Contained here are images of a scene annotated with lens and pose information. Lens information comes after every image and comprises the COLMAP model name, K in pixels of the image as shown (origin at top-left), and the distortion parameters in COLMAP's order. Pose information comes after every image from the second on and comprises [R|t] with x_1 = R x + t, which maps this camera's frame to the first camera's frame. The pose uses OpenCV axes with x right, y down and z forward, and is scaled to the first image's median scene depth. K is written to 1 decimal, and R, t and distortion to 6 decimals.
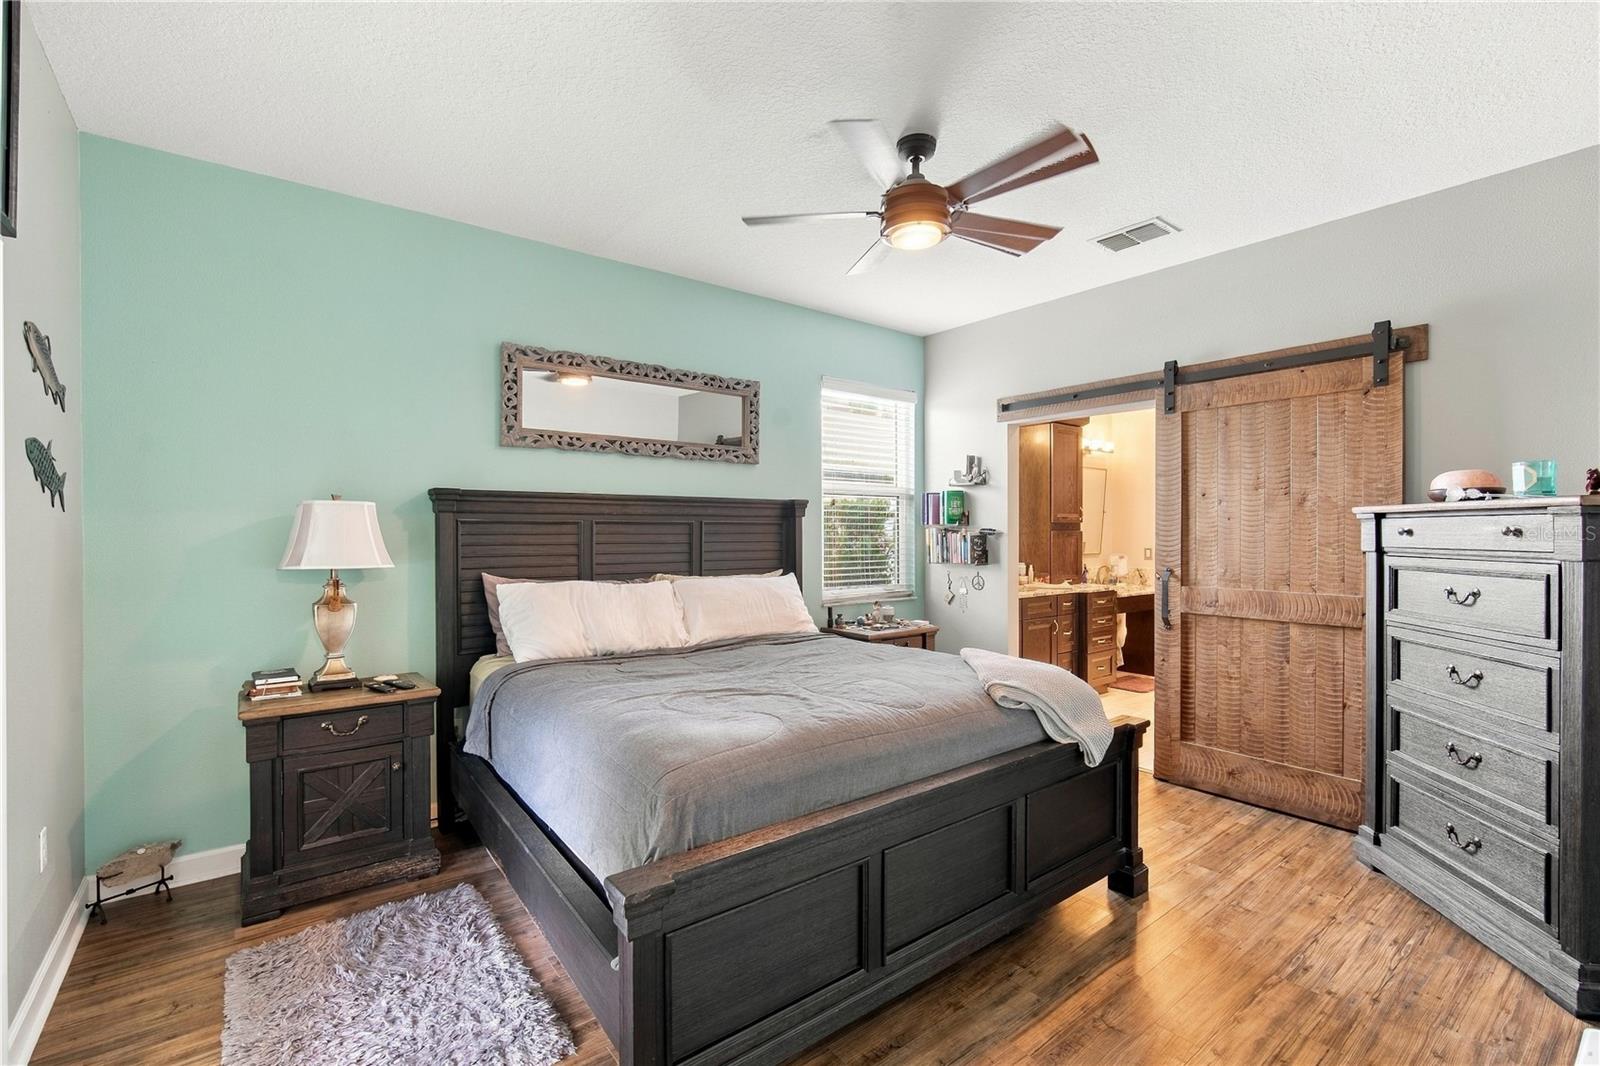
lens RADIAL K [[713.4, 0, 796.3], [0, 713.4, 534.0], [0, 0, 1]] dist [-0.008823, 0.001305]
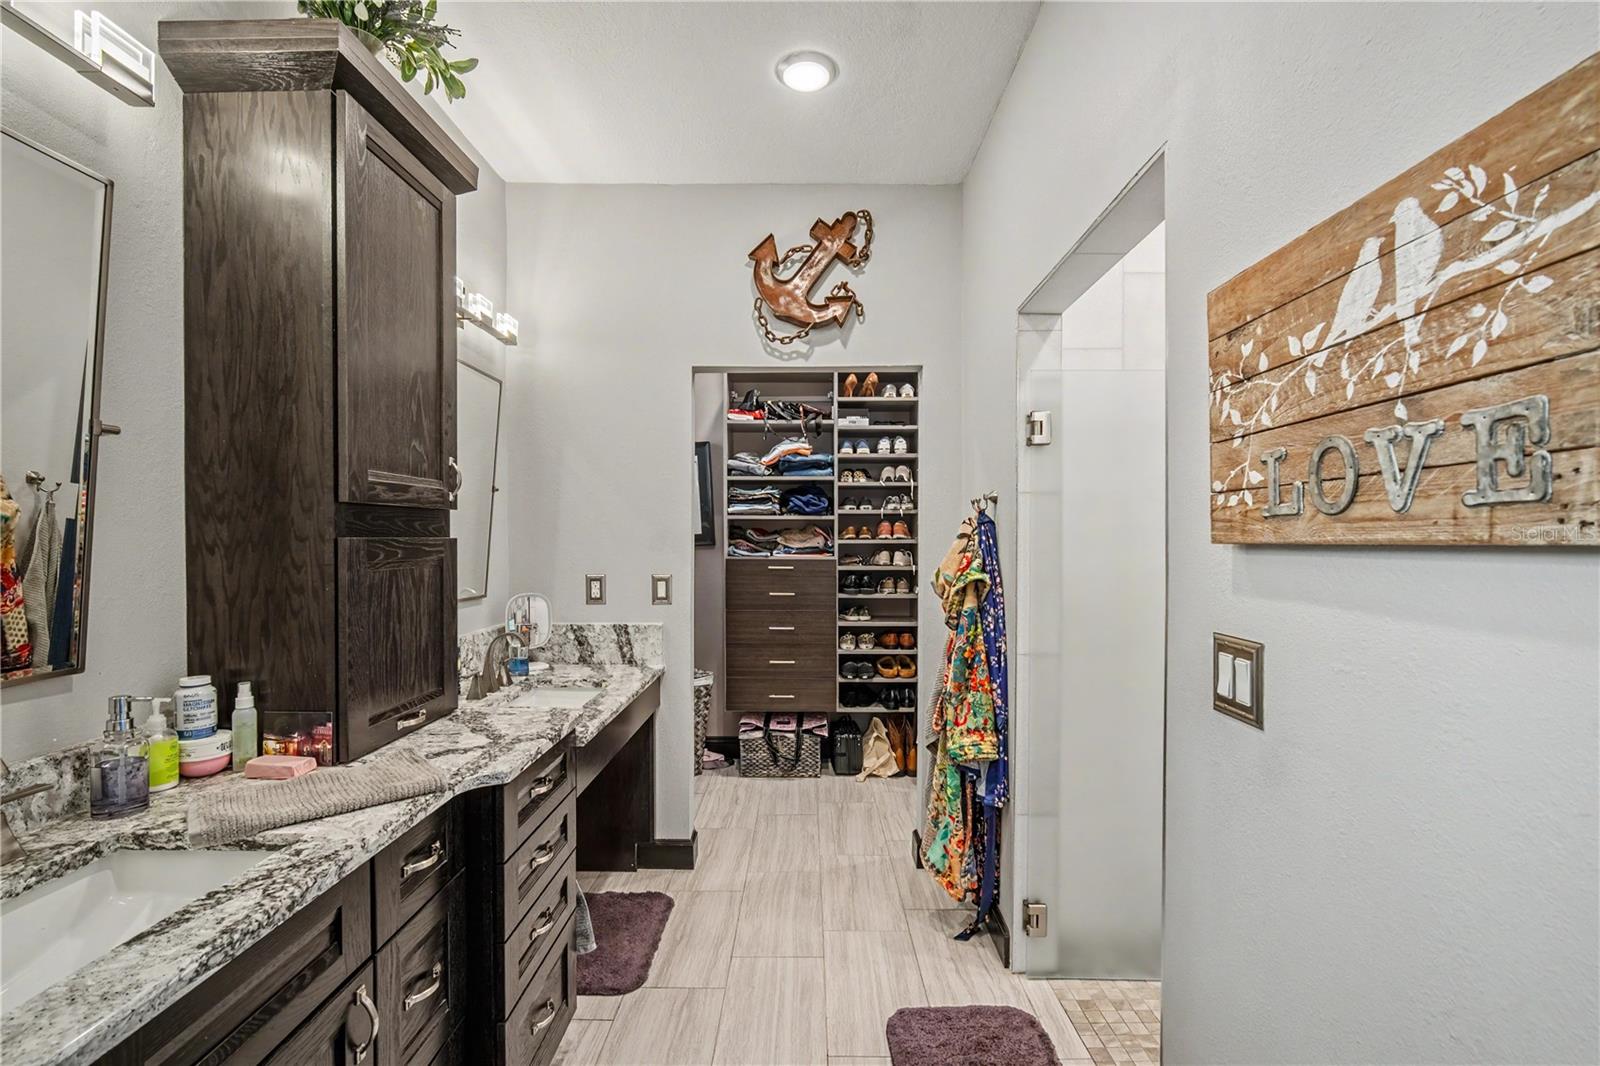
lens RADIAL K [[713.4, 0, 794.9], [0, 713.4, 536.2], [0, 0, 1]] dist [-0.008823, 0.001305]
pose [[0.624157, 0.000851, 0.781298, 0.258193], [0.001441, 0.999996, -0.002240, -0.003777], [-0.781298, 0.002524, 0.624154, 0.707639]]
